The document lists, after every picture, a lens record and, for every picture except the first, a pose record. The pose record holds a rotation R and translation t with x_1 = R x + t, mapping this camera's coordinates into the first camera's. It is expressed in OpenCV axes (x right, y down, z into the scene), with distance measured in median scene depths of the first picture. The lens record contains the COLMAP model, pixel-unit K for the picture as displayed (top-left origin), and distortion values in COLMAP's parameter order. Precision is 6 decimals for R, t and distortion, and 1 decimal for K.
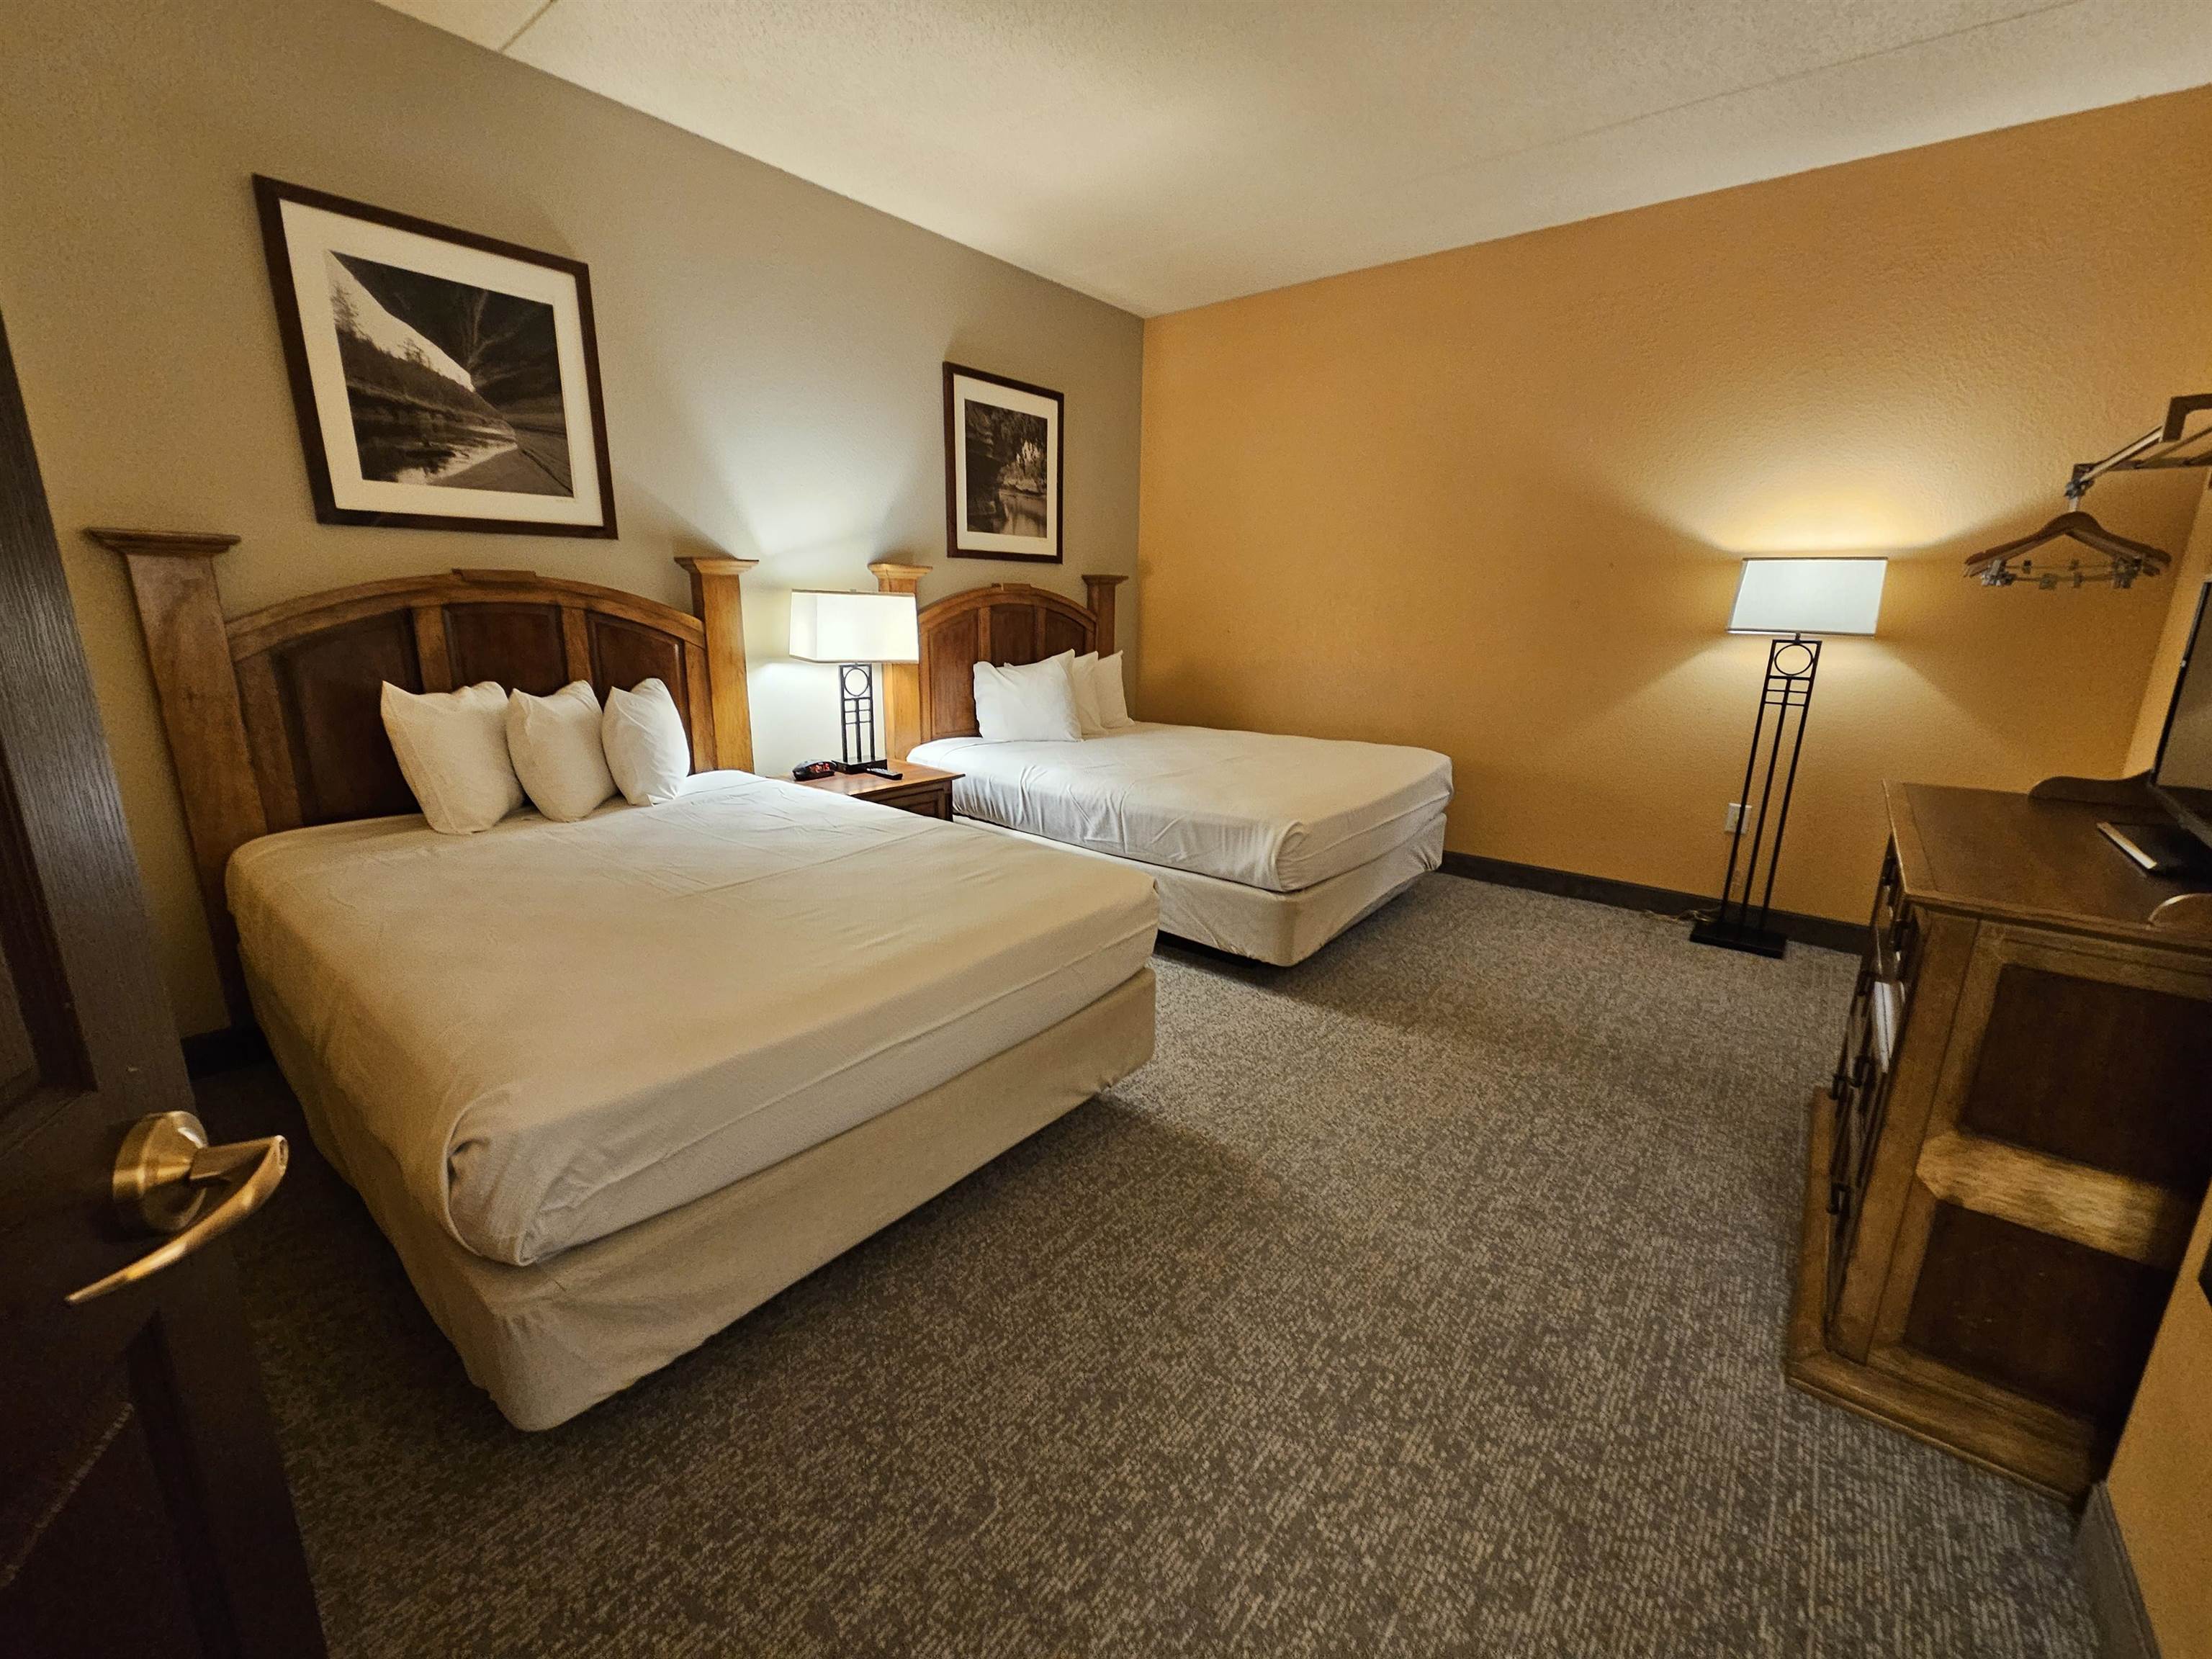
lens RADIAL K [[880.0, 0, 1096.6], [0, 880.0, 837.8], [0, 0, 1]] dist [-0.008227, -0.000656]
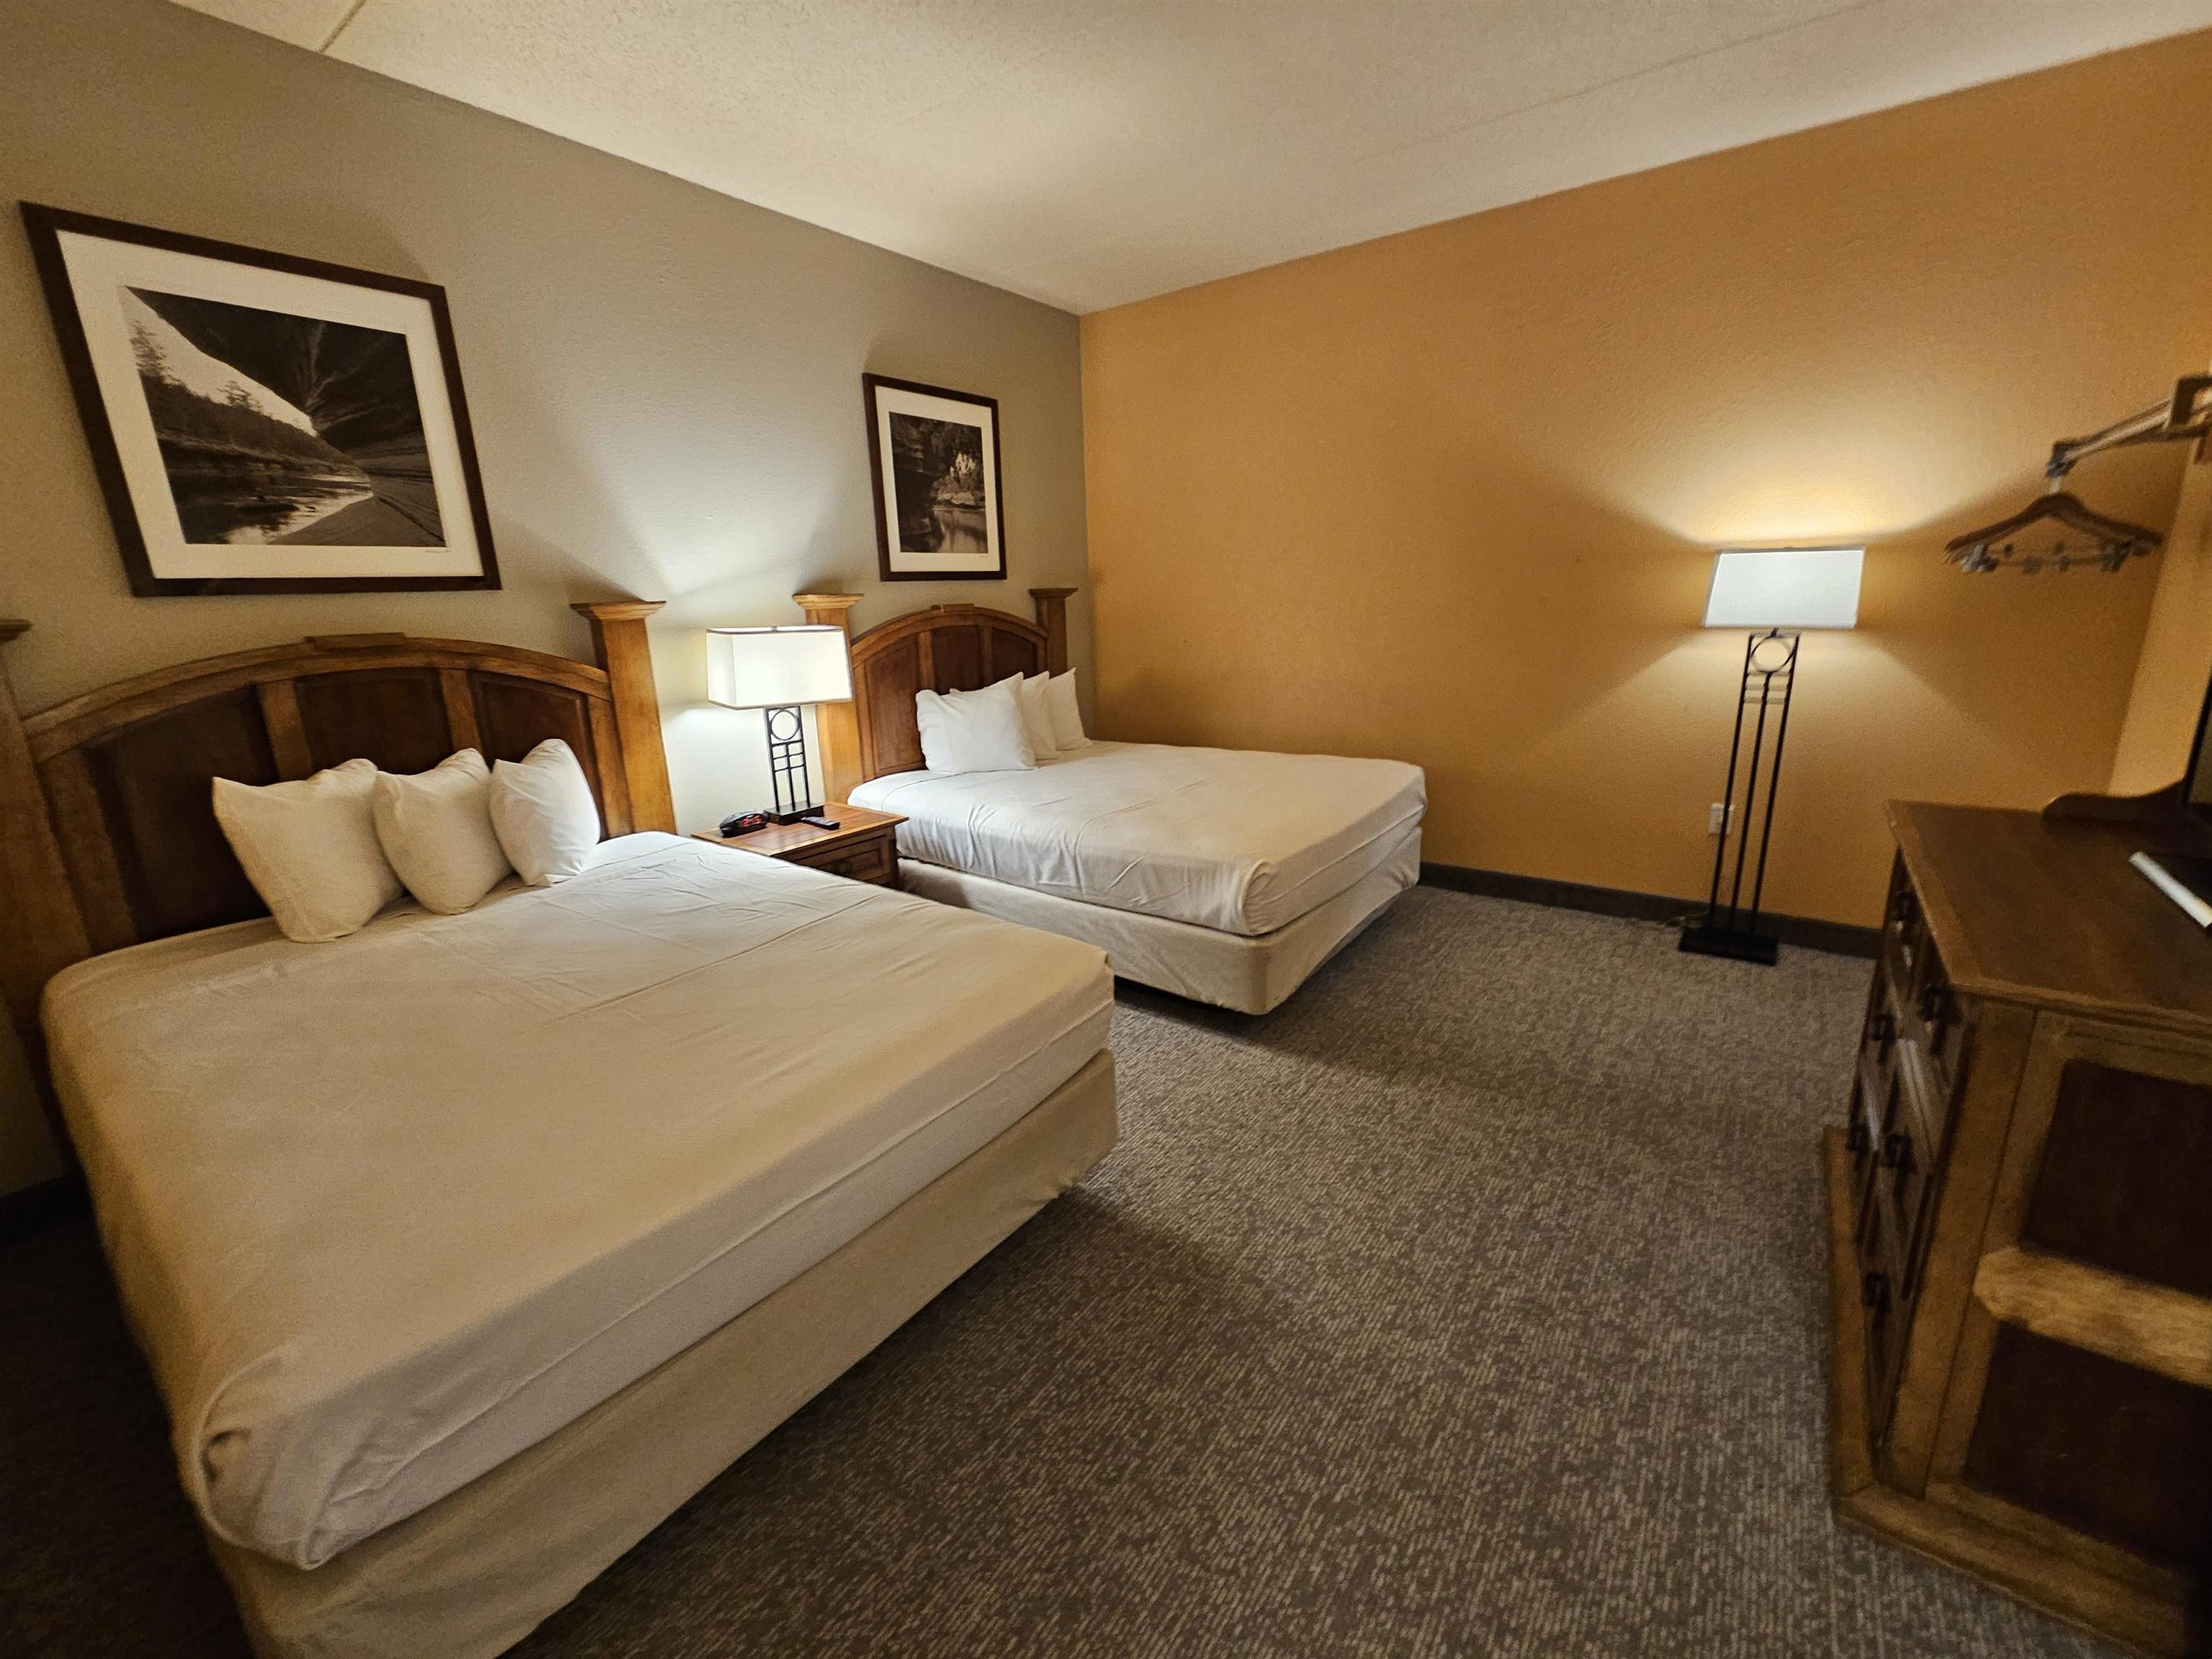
lens RADIAL K [[880.4, 0, 1106.0], [0, 880.4, 829.5], [0, 0, 1]] dist [-0.009164, 0.000468]
pose [[0.997939, -0.054842, 0.033313, 0.041181], [0.054717, 0.998491, 0.004676, -0.080271], [-0.033519, -0.002843, 0.999434, 0.096368]]
